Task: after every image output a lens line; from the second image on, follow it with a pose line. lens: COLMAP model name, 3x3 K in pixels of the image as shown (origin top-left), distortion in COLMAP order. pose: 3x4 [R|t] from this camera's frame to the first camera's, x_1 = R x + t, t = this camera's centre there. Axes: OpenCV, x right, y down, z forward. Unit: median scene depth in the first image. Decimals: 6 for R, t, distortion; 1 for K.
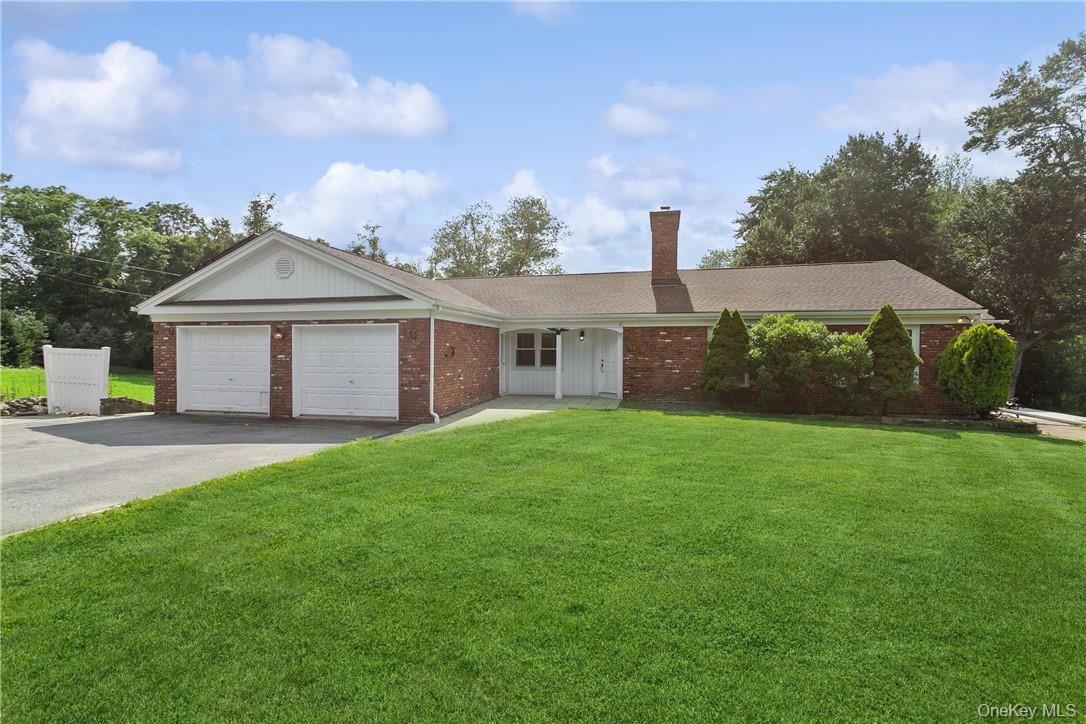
lens RADIAL K [[491.2, 0, 543.3], [0, 491.2, 363.1], [0, 0, 1]] dist [0.007553, -0.002149]
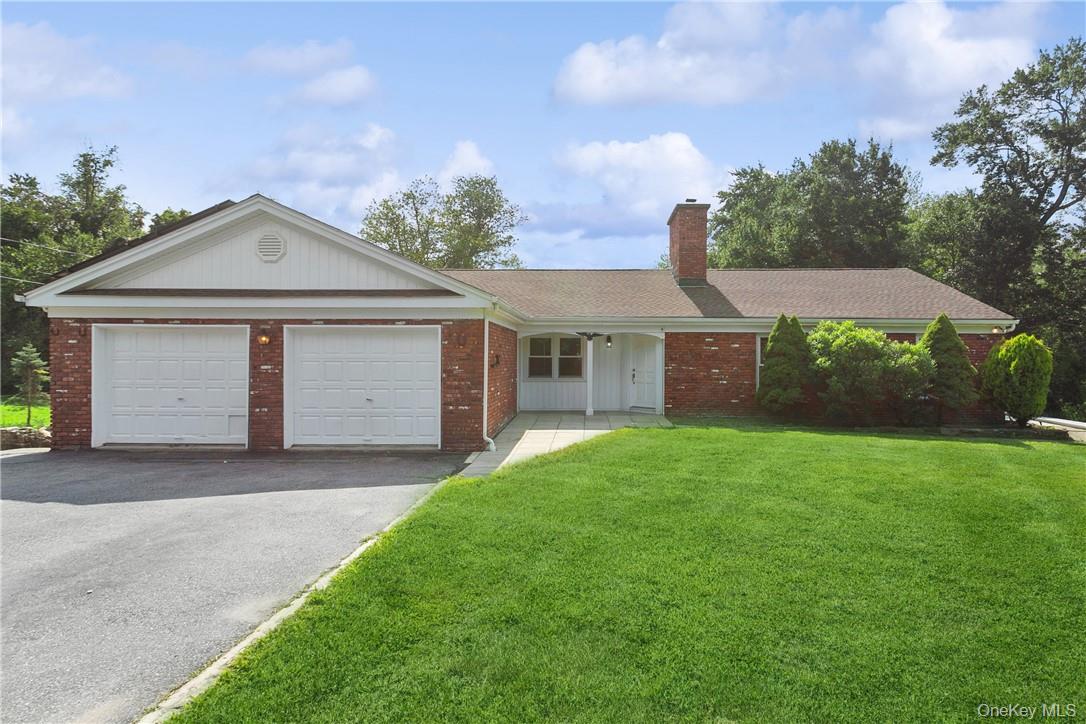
lens RADIAL K [[559.2, 0, 542.8], [0, 559.2, 360.5], [0, 0, 1]] dist [-0.002032, 0.002536]
pose [[0.974352, 0.000316, 0.225027, -0.281485], [0.003125, 0.999884, -0.014937, -0.008748], [-0.225006, 0.015257, 0.974238, 0.076356]]
